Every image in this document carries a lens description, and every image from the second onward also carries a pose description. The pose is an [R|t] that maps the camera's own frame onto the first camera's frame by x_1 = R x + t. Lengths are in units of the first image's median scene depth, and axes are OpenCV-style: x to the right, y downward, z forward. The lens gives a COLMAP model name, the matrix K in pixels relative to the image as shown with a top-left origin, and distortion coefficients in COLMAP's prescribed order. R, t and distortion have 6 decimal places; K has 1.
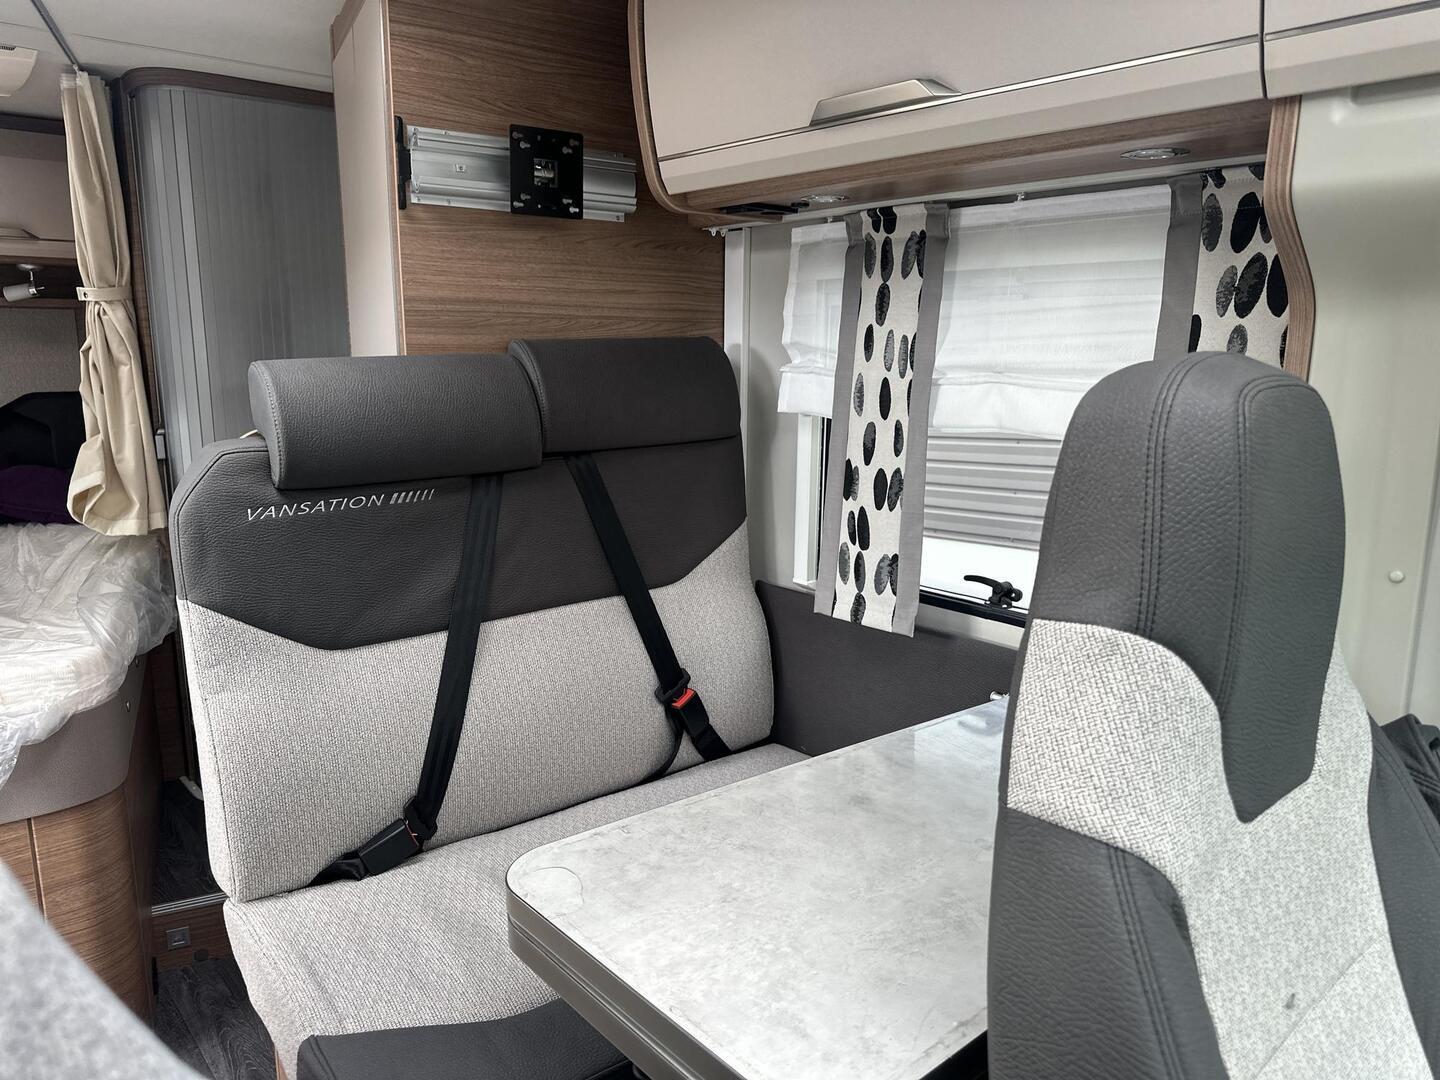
lens RADIAL K [[1022.3, 0, 716.5], [0, 1022.3, 541.2], [0, 0, 1]] dist [0.023031, -0.029116]
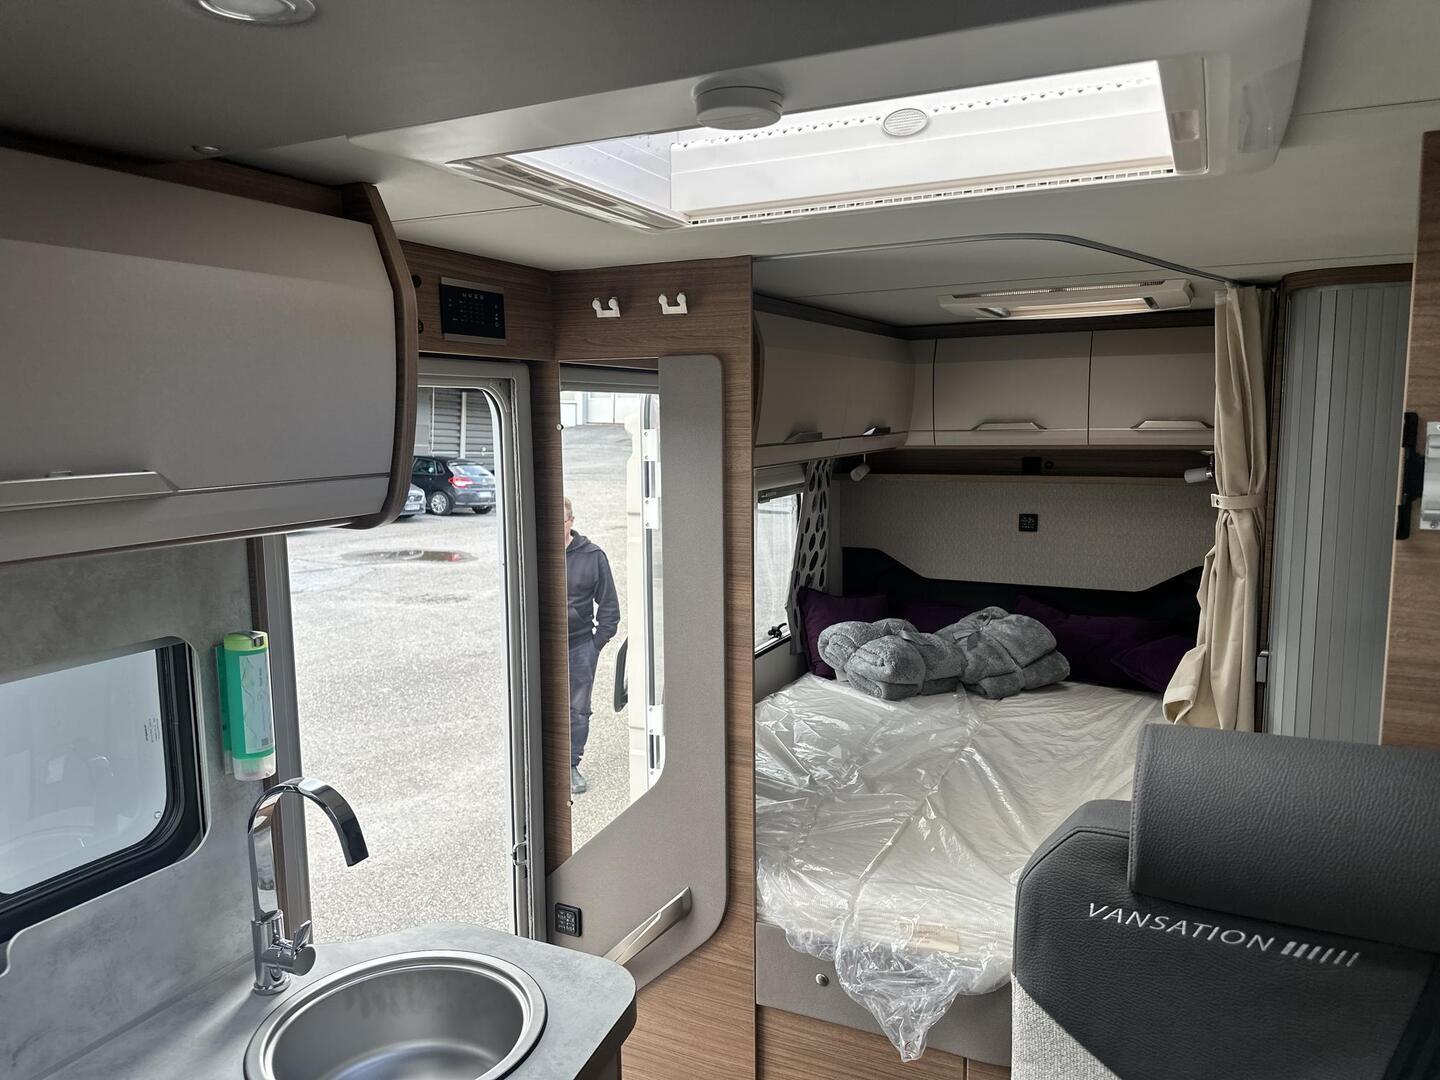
lens RADIAL K [[1022.3, 0, 734.5], [0, 1022.3, 537.3], [0, 0, 1]] dist [0.023031, -0.029116]
pose [[0.401494, 0.106341, -0.909667, 0.092083], [-0.162108, 0.985805, 0.043692, -0.177316], [0.901401, 0.129922, 0.413034, 0.190872]]
